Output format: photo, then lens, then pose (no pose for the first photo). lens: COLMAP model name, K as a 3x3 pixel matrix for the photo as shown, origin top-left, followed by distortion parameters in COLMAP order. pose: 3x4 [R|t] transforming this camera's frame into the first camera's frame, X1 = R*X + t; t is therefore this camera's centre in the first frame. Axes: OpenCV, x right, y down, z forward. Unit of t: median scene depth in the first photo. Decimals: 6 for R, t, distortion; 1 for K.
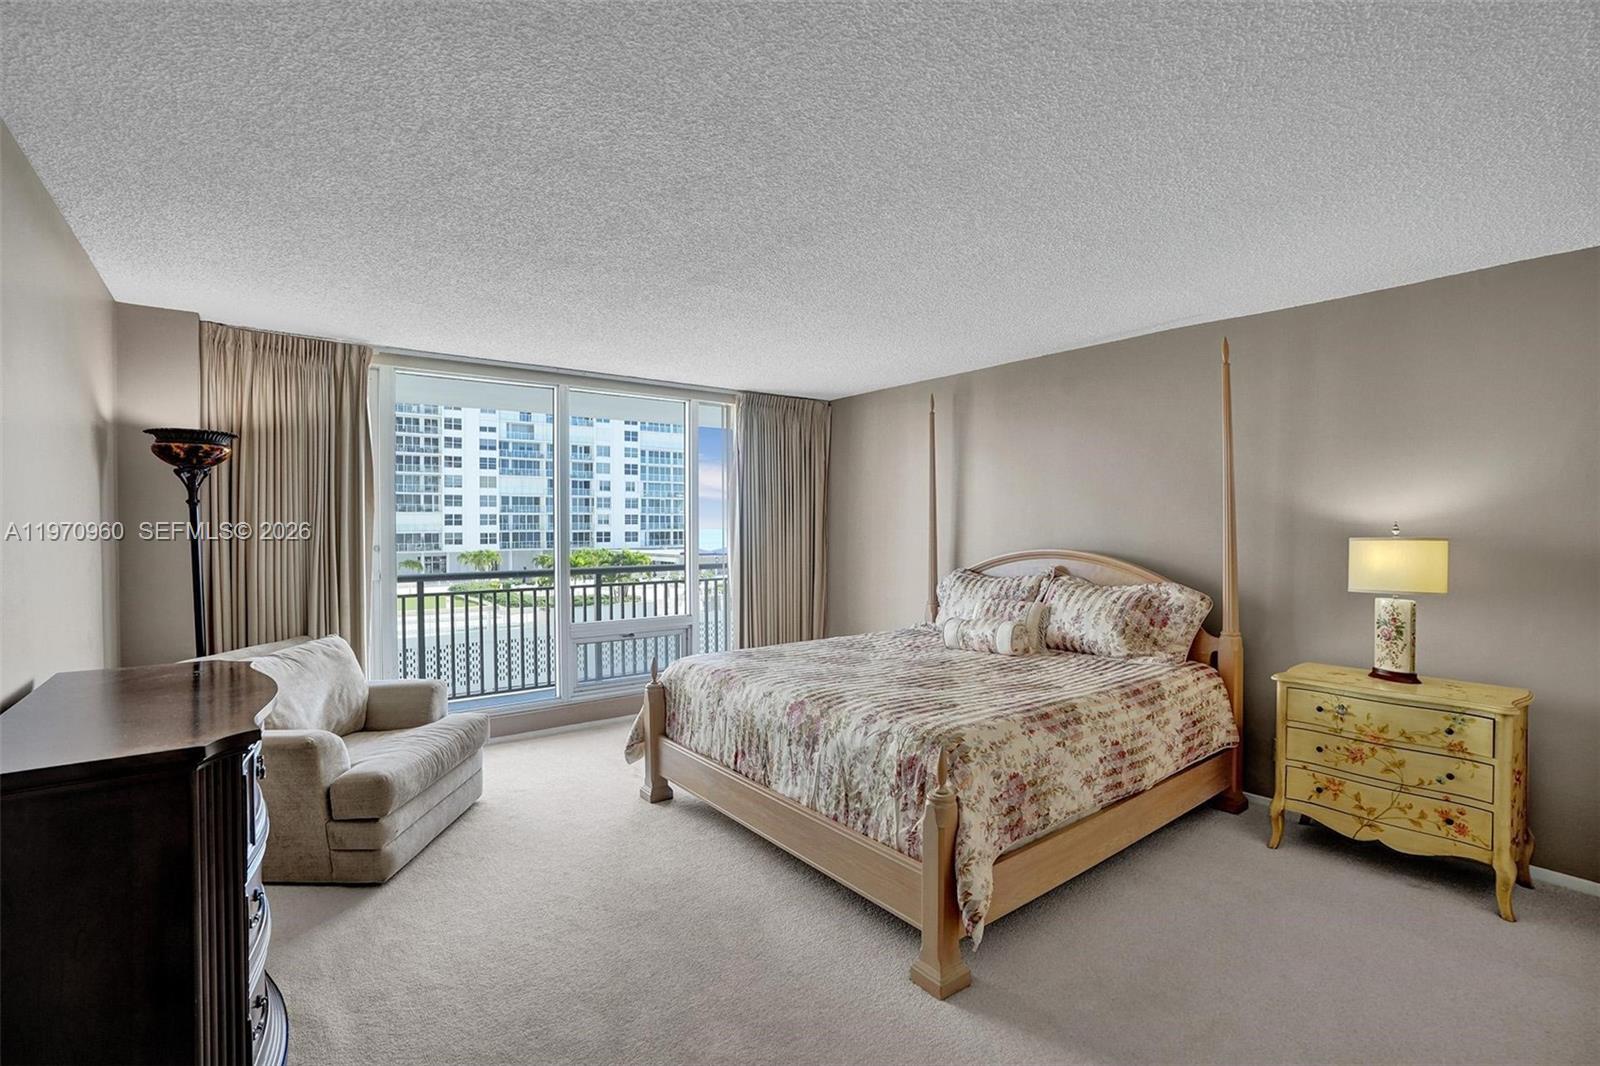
lens RADIAL K [[732.5, 0, 803.3], [0, 732.5, 531.1], [0, 0, 1]] dist [-0.013733, 0.001458]
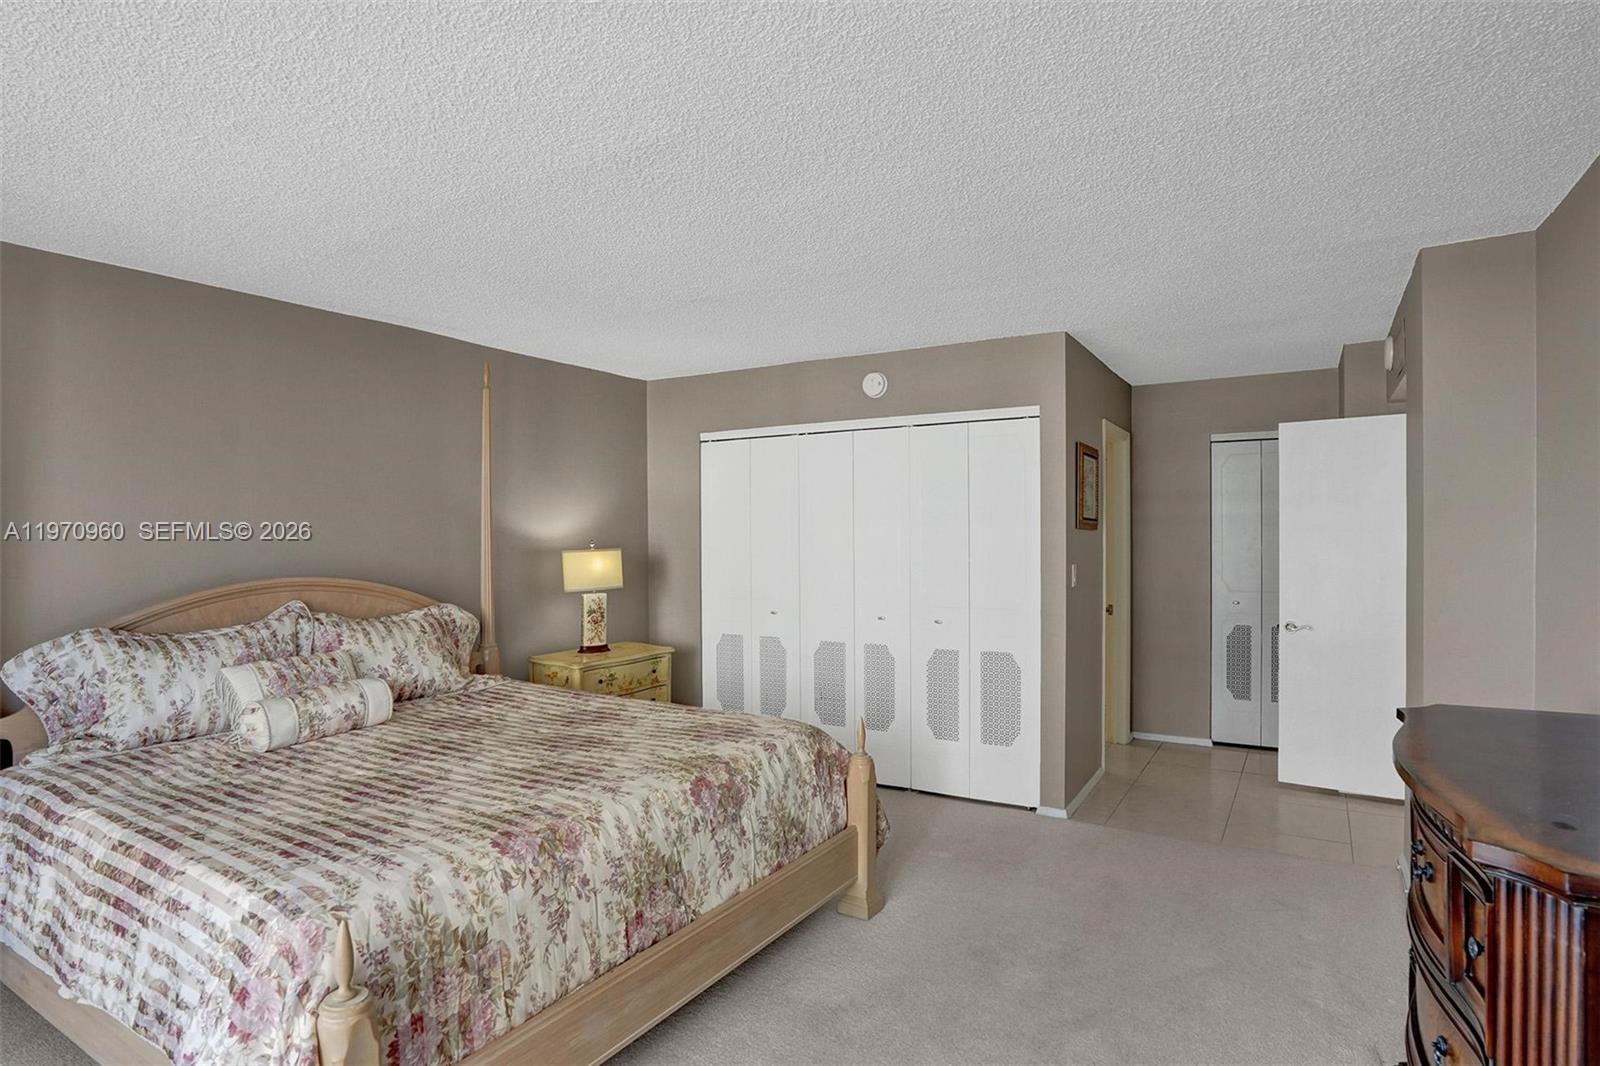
lens RADIAL K [[857.3, 0, 800.7], [0, 857.3, 535.9], [0, 0, 1]] dist [-0.000186, -0.000047]
pose [[-0.353443, 0.002466, 0.935453, -0.839603], [0.008734, 0.999962, 0.000663, -0.014446], [-0.935415, 0.008405, -0.353451, 1.179075]]
